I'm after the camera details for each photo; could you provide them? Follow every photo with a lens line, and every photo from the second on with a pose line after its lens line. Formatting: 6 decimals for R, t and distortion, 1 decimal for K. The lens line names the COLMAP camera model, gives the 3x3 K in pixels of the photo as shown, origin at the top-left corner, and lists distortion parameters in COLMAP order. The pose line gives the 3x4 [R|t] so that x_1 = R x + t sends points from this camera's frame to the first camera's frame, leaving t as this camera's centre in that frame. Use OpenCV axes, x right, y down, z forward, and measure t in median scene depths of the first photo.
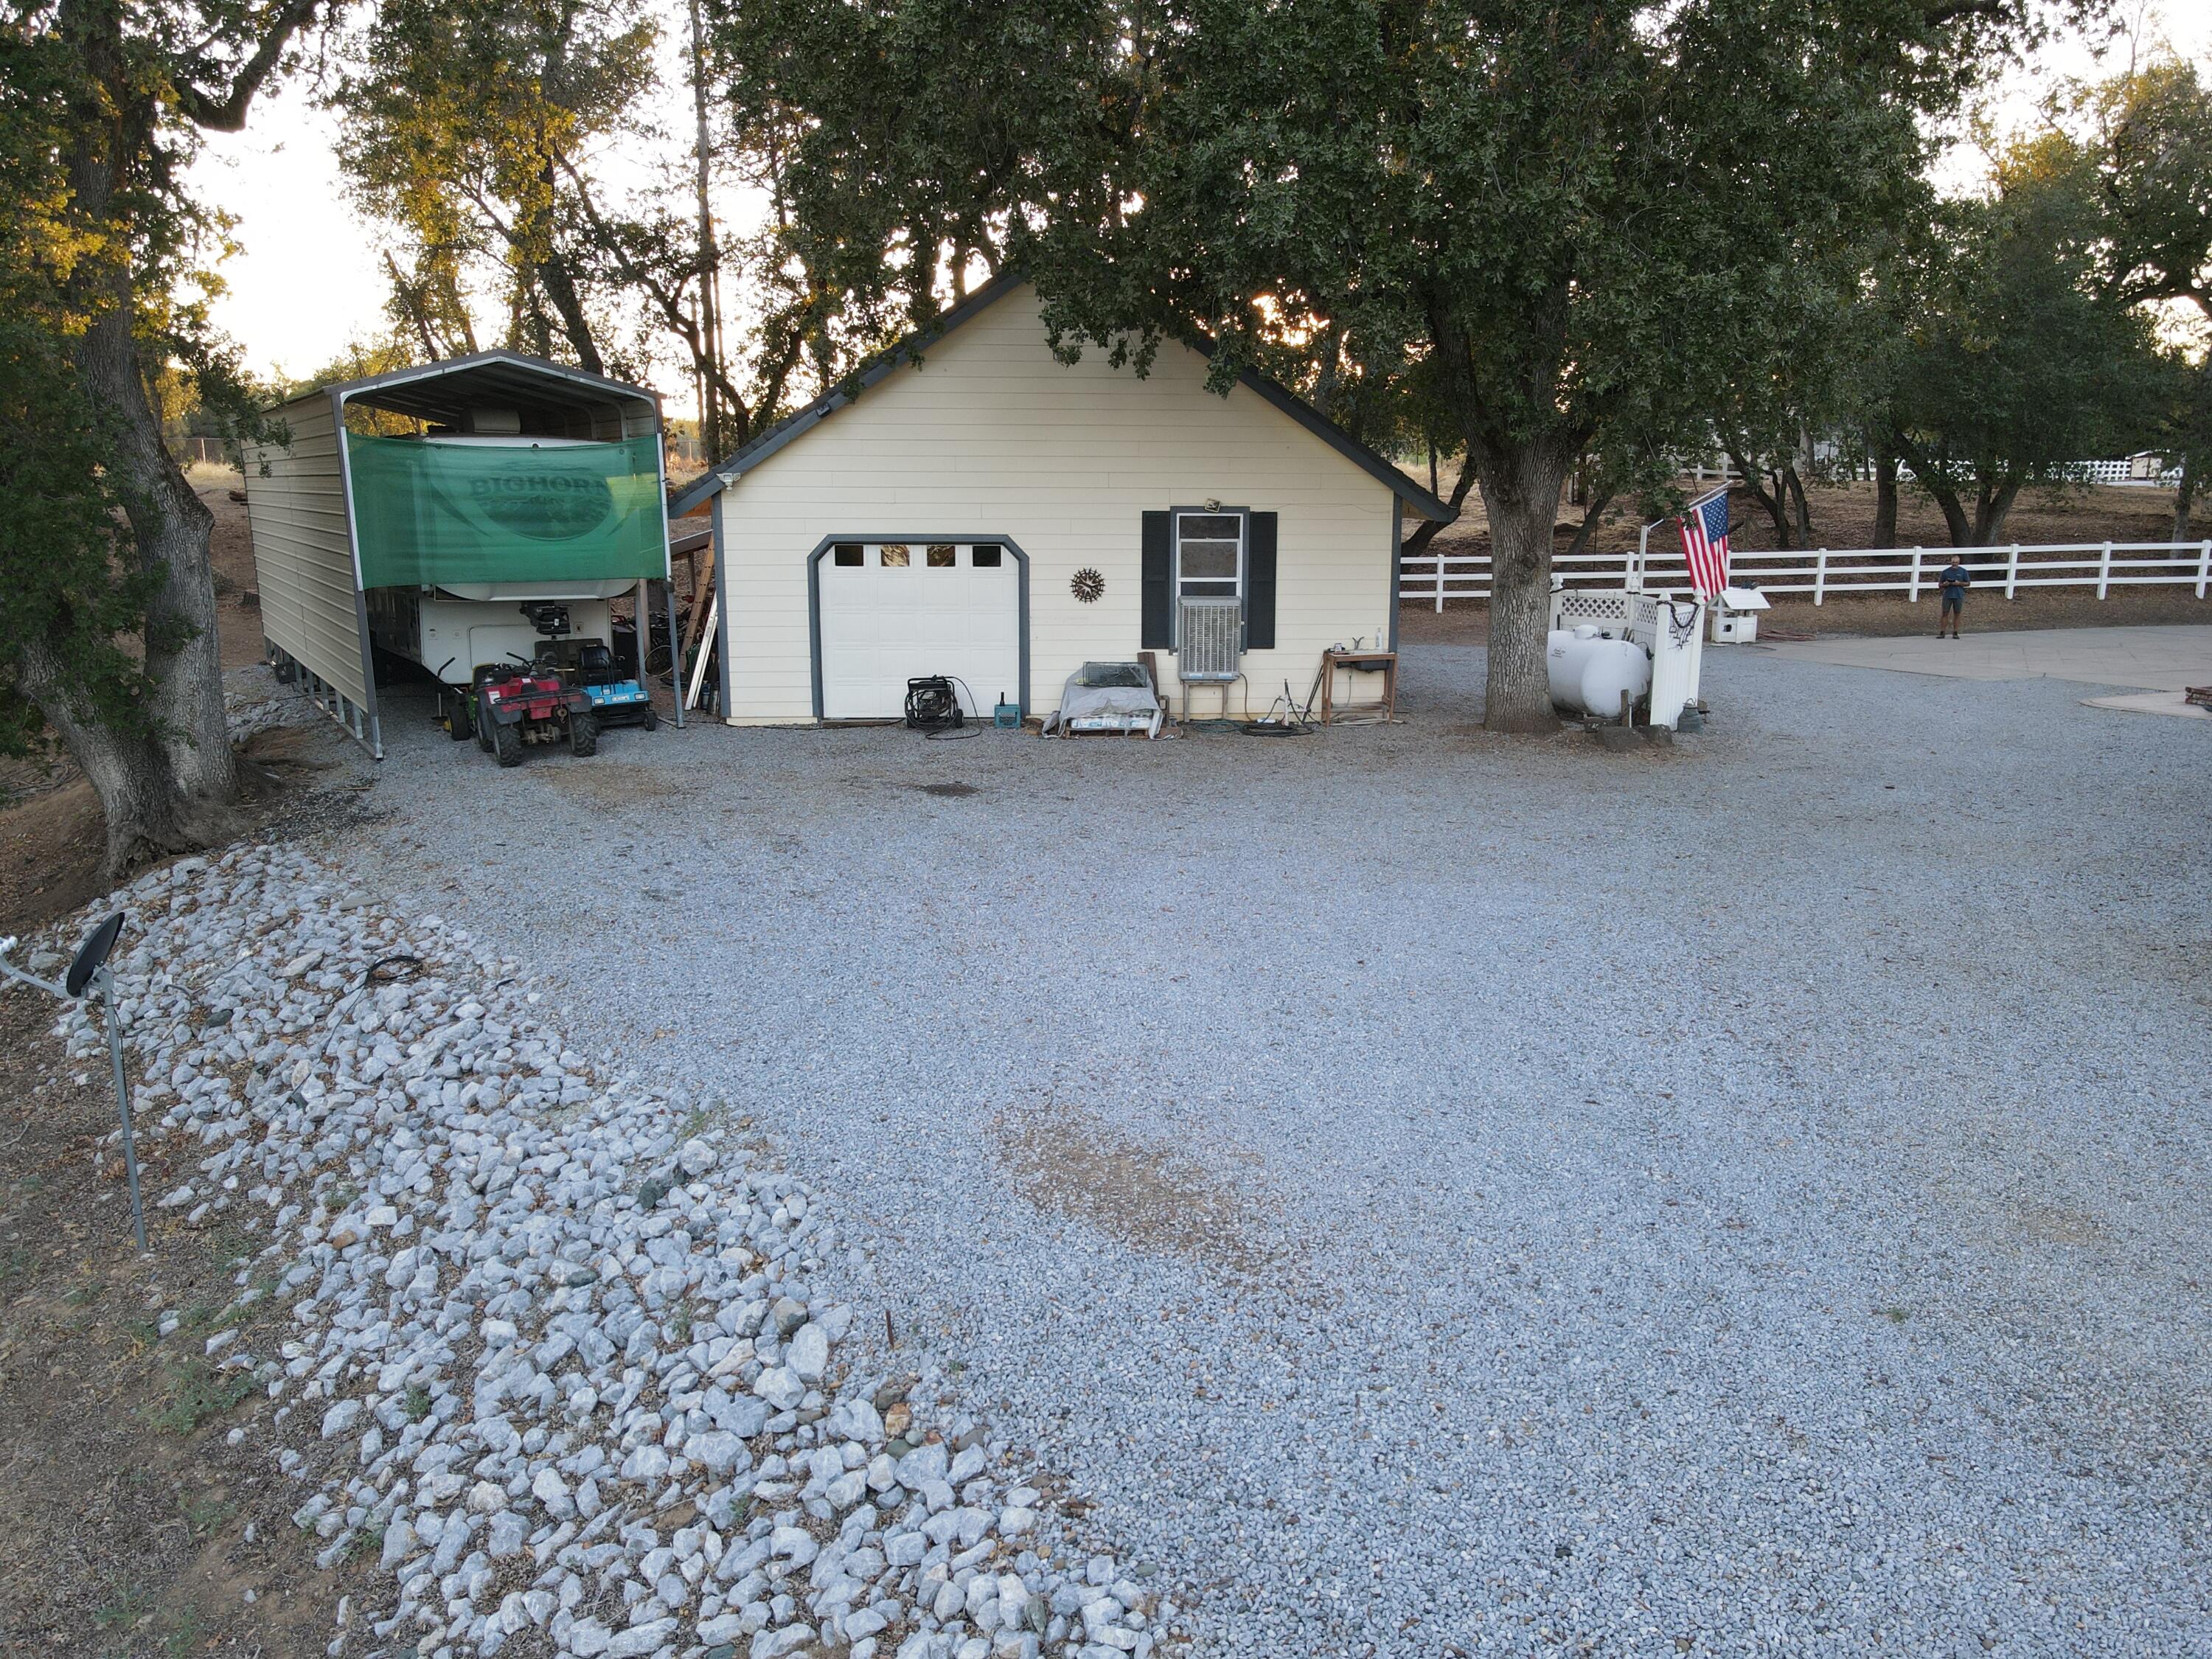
lens RADIAL K [[1601.3, 0, 1110.3], [0, 1601.3, 811.9], [0, 0, 1]] dist [0.026595, -0.006445]
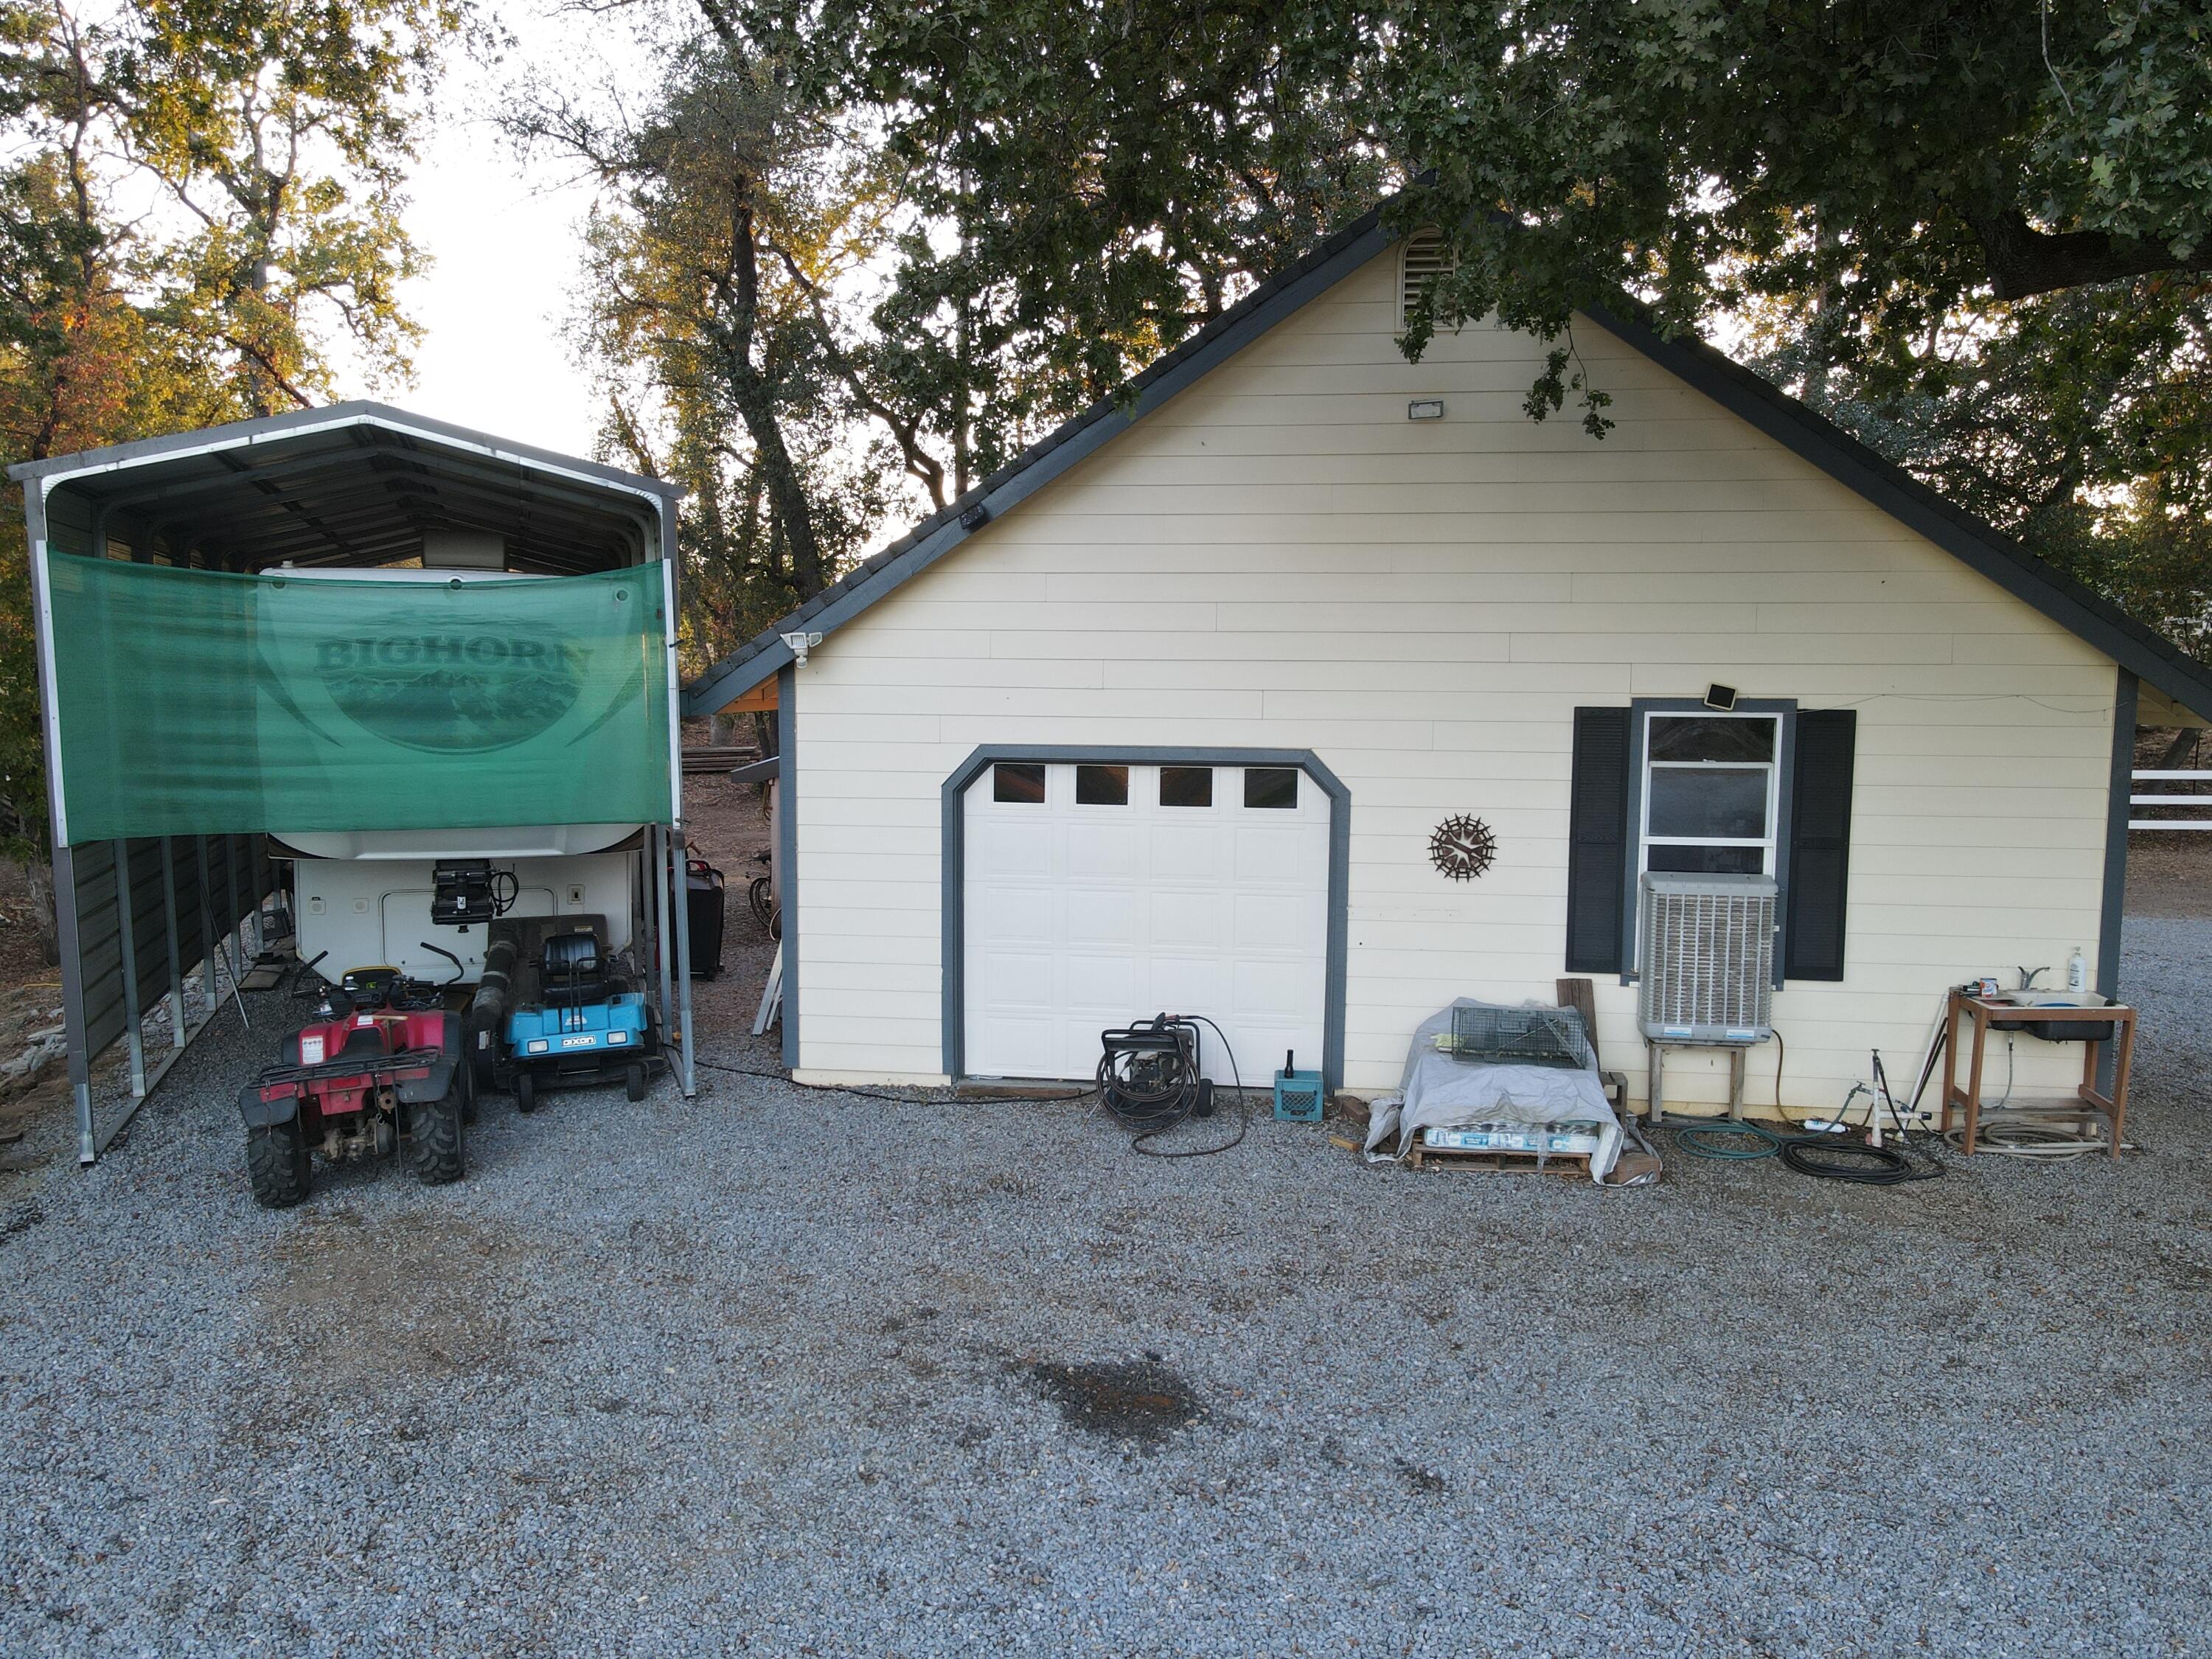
lens RADIAL K [[1601.3, 0, 1120.9], [0, 1601.3, 850.9], [0, 0, 1]] dist [0.026595, -0.006445]
pose [[0.980024, 0.026960, -0.197046, -0.020246], [-0.044647, 0.995305, -0.085878, -0.091008], [0.193805, 0.092960, 0.976626, 0.472570]]
